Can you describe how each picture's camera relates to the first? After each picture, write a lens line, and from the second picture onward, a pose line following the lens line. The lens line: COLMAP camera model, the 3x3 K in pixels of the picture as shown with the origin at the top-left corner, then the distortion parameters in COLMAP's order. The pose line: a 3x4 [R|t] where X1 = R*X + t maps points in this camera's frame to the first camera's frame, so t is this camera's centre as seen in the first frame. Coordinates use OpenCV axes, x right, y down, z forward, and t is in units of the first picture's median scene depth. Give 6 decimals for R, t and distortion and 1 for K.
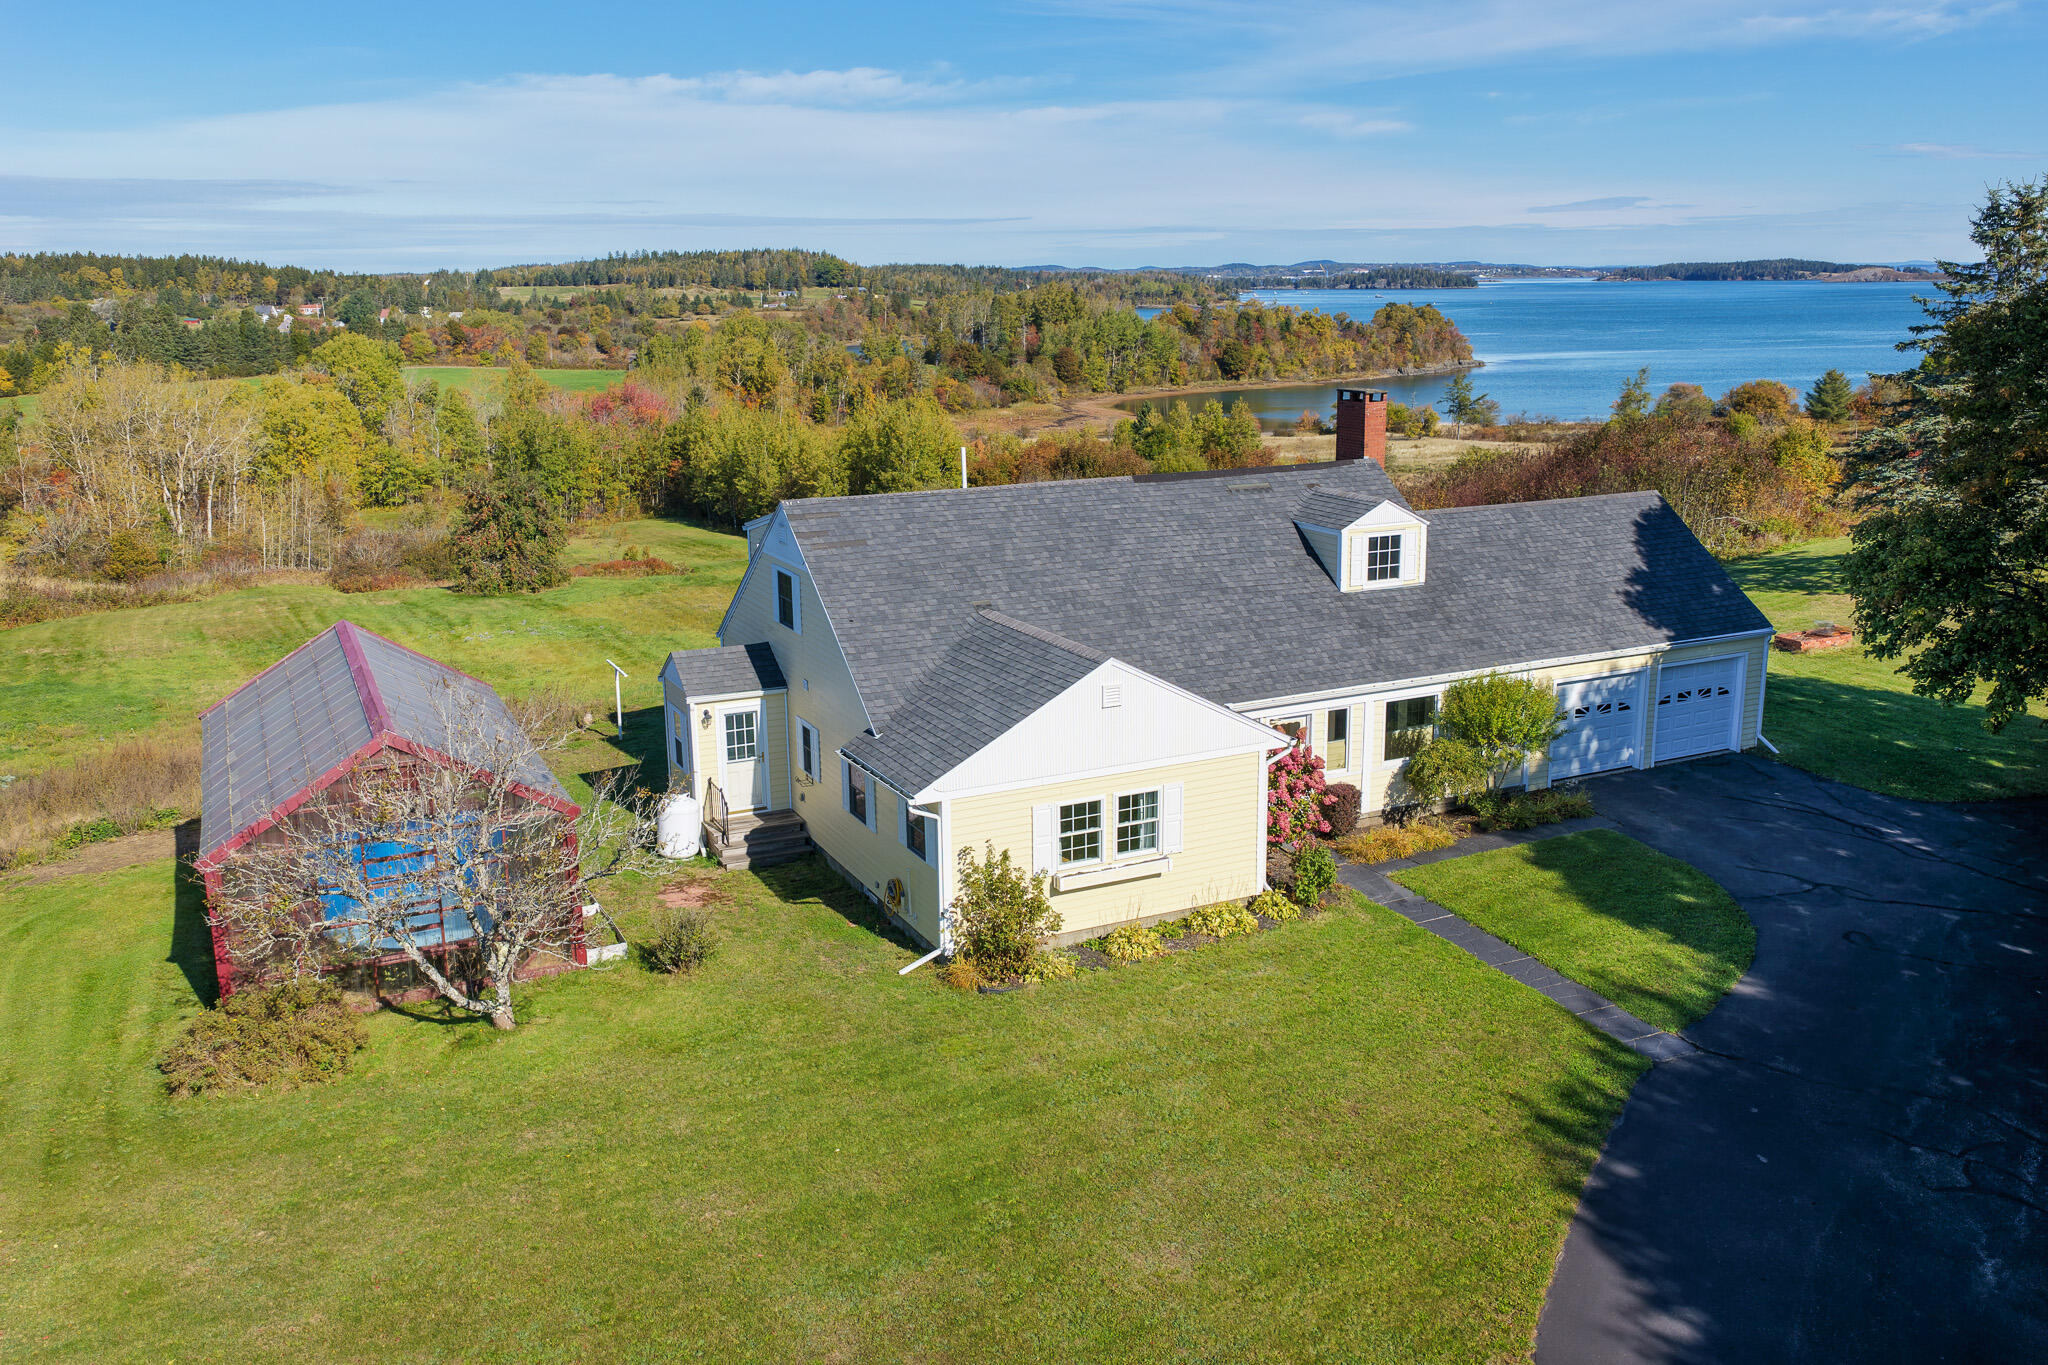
lens RADIAL K [[1687.7, 0, 1039.7], [0, 1687.7, 682.7], [0, 0, 1]] dist [-0.003378, 0.008189]
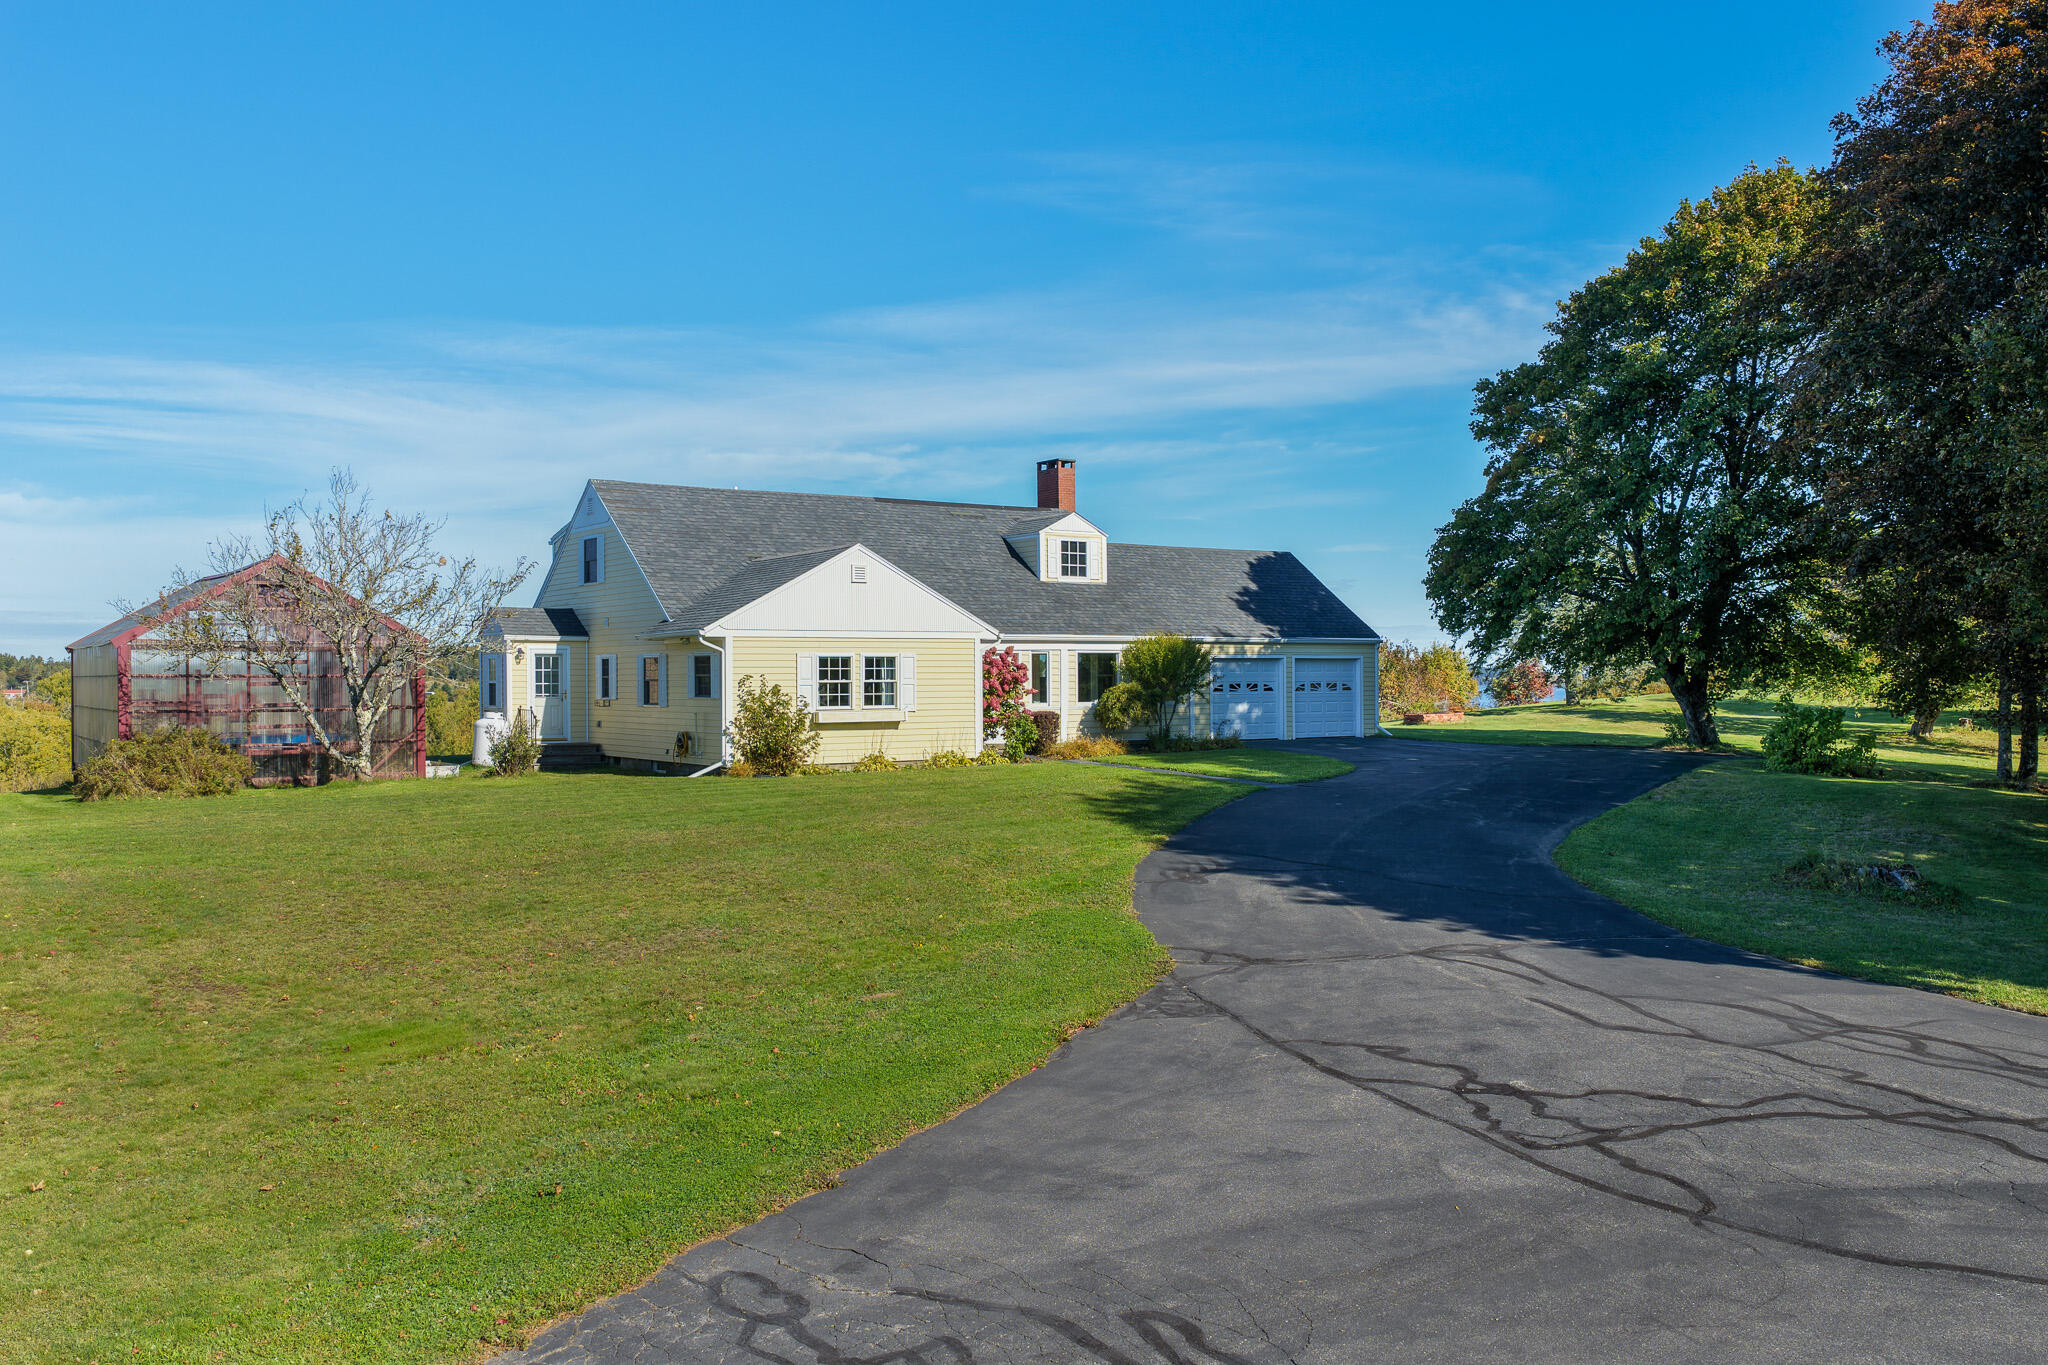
lens RADIAL K [[1687.7, 0, 1025.4], [0, 1687.7, 684.1], [0, 0, 1]] dist [-0.003378, 0.008189]
pose [[0.989553, 0.005955, 0.144043, -0.013212], [0.027805, 0.972504, -0.231220, 0.307744], [-0.141460, 0.232809, 0.962179, -0.188643]]
